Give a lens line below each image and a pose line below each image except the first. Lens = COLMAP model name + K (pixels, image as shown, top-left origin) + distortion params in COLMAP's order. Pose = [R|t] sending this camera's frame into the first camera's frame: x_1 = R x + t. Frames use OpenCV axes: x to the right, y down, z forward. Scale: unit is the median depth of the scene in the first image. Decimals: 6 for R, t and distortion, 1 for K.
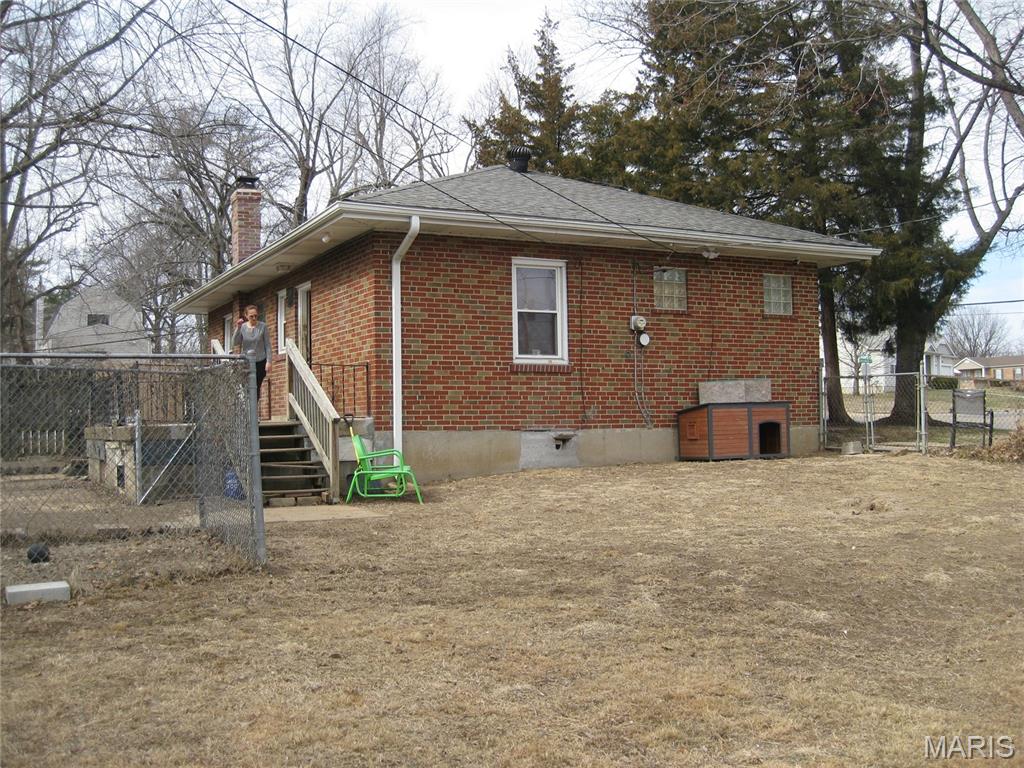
lens RADIAL K [[1134.7, 0, 512.3], [0, 1134.7, 382.7], [0, 0, 1]] dist [-0.135992, 0.000000]
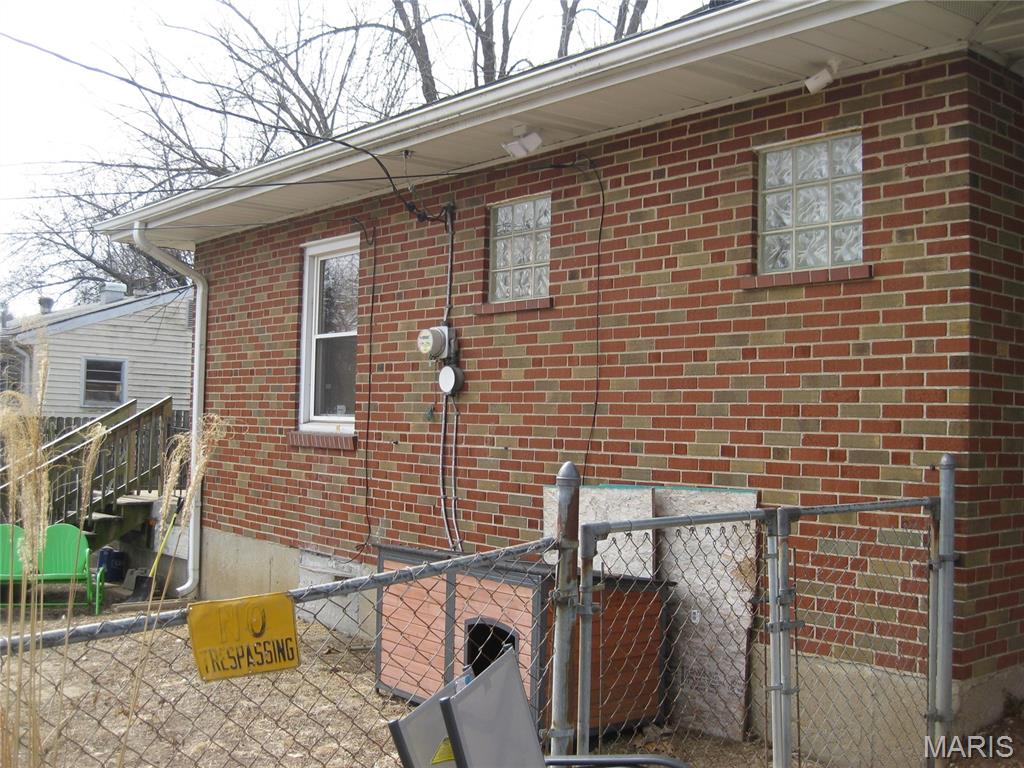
lens RADIAL K [[1134.7, 0, 511.8], [0, 1134.7, 384.9], [0, 0, 1]] dist [-0.135992, 0.000000]
pose [[0.204888, -0.010107, -0.978733, 0.528088], [0.016164, 0.999845, -0.006941, -0.031405], [0.978652, -0.014399, 0.205019, 0.899091]]
